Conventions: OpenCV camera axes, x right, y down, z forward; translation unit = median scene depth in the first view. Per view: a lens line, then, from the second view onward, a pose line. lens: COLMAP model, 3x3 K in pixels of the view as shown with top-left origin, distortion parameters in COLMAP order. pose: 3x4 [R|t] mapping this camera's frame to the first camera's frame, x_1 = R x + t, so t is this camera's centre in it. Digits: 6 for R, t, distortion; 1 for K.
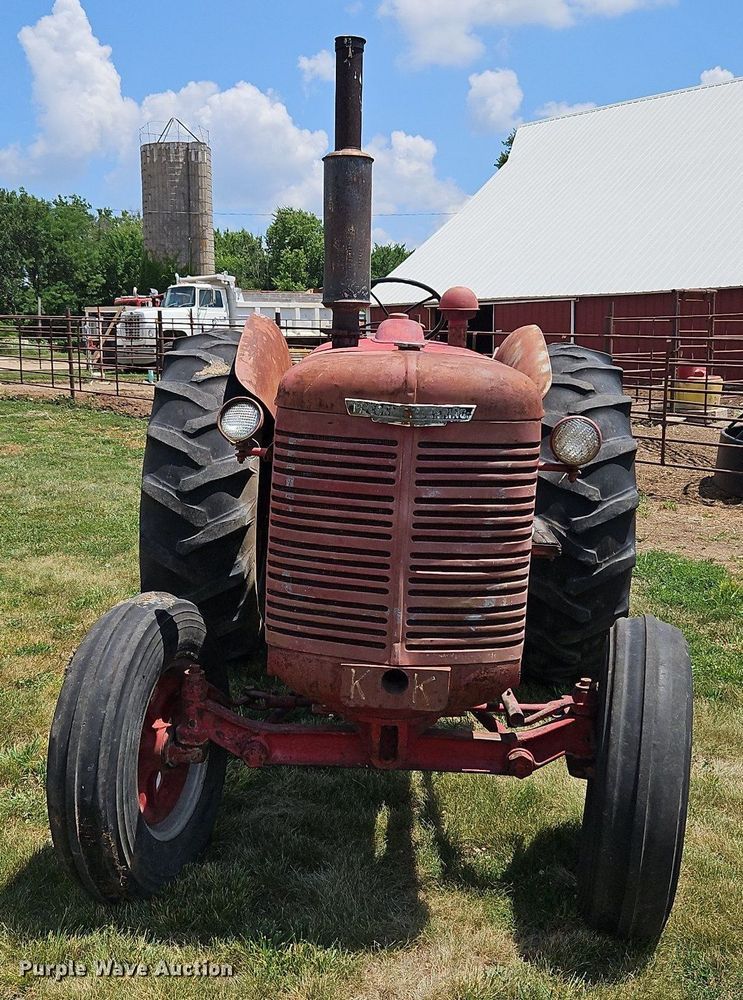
lens RADIAL K [[1047.1, 0, 371.8], [0, 1047.1, 471.5], [0, 0, 1]] dist [0.113317, -0.018196]
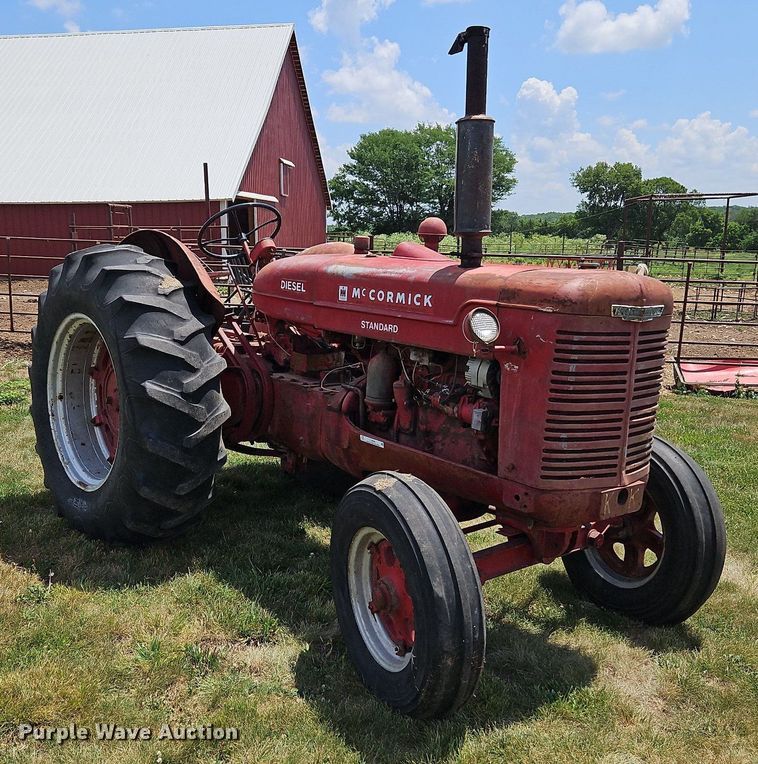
lens RADIAL K [[839.8, 0, 317.6], [0, 839.8, 383.0], [0, 0, 1]] dist [0.008975, 0.013242]
pose [[0.795600, -0.109675, 0.595812, -0.983864], [0.079403, 0.993870, 0.076920, -0.080759], [-0.600597, -0.013889, 0.799432, 0.317263]]
